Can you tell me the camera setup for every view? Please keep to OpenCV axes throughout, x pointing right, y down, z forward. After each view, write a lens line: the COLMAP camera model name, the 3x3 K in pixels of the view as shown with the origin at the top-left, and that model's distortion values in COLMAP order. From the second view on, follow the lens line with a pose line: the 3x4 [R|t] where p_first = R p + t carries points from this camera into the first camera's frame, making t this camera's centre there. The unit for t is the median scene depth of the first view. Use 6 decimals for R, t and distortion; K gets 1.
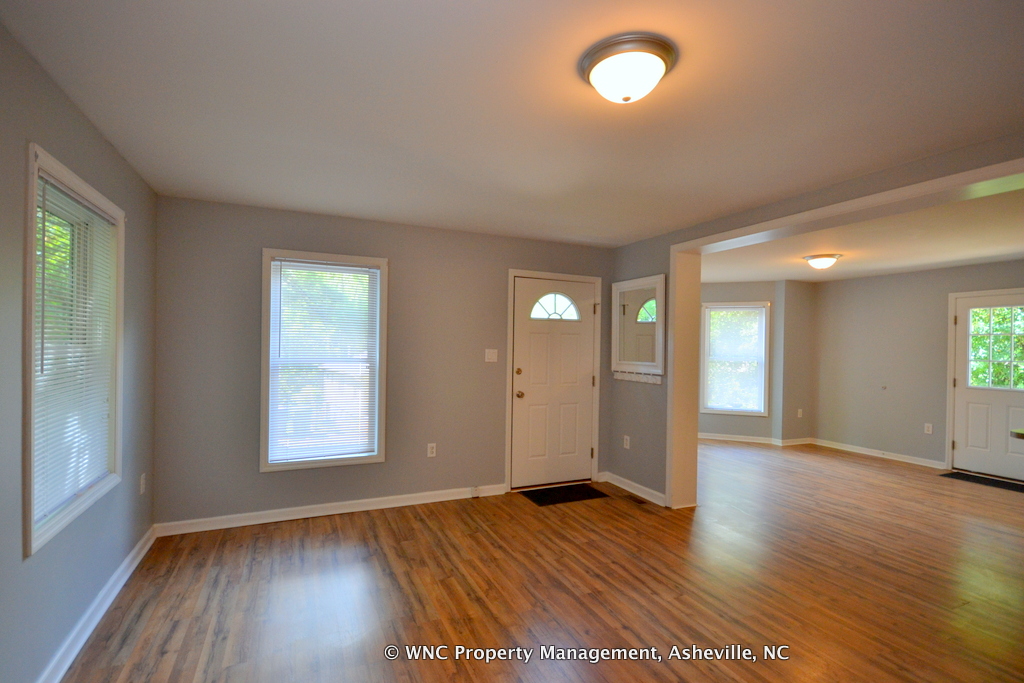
lens RADIAL K [[478.6, 0, 505.0], [0, 478.6, 348.1], [0, 0, 1]] dist [-0.001456, -0.000462]
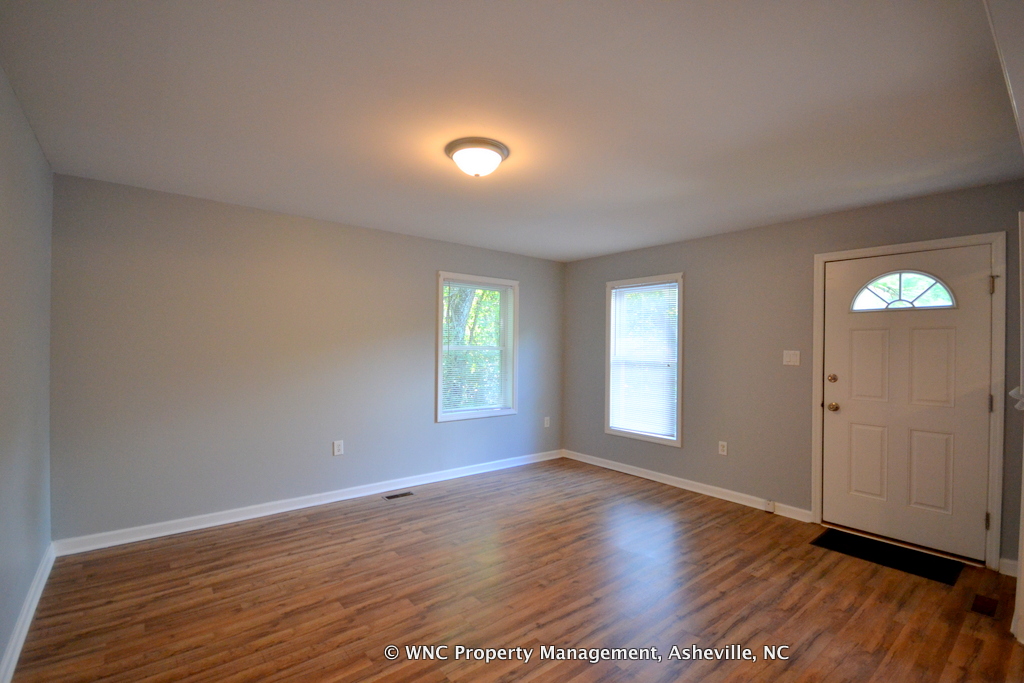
lens RADIAL K [[453.1, 0, 503.4], [0, 453.1, 348.6], [0, 0, 1]] dist [-0.002907, -0.001969]
pose [[0.248905, -0.006969, -0.968503, 0.689274], [-0.011548, 0.999882, -0.010162, 0.014014], [0.968459, 0.013713, 0.248795, 0.301150]]
